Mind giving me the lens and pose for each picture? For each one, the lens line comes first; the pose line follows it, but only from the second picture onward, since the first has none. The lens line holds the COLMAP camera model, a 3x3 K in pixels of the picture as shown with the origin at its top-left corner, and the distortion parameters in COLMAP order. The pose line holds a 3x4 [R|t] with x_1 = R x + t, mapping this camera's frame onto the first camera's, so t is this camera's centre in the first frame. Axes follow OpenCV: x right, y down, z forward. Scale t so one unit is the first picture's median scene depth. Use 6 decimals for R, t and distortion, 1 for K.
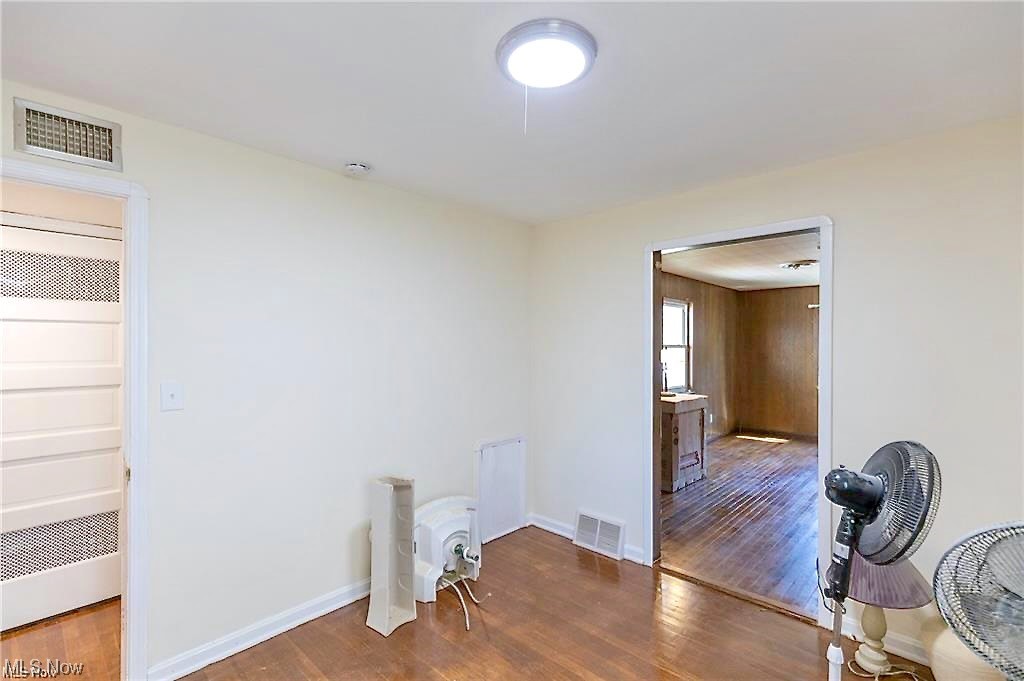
lens RADIAL K [[479.4, 0, 518.8], [0, 479.4, 344.6], [0, 0, 1]] dist [0.007718, 0.000133]
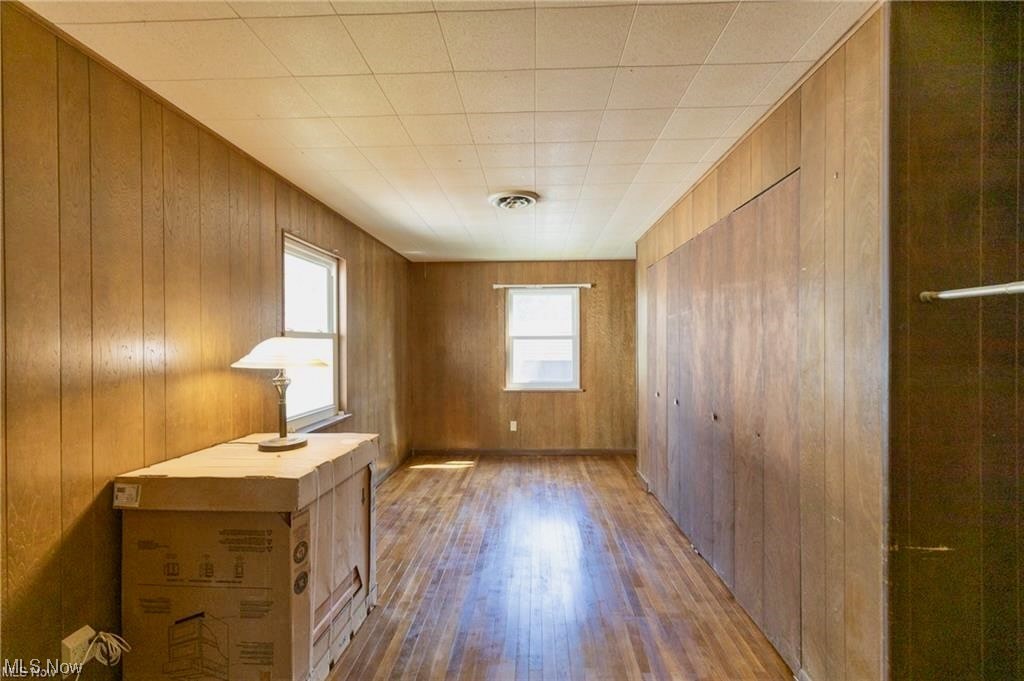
lens RADIAL K [[479.4, 0, 518.8], [0, 479.4, 344.6], [0, 0, 1]] dist [0.007718, 0.000133]
pose [[0.771971, -0.009700, 0.635583, 0.140967], [0.007040, 0.999953, 0.006710, 0.010522], [-0.635619, -0.000706, 0.772003, 0.383697]]
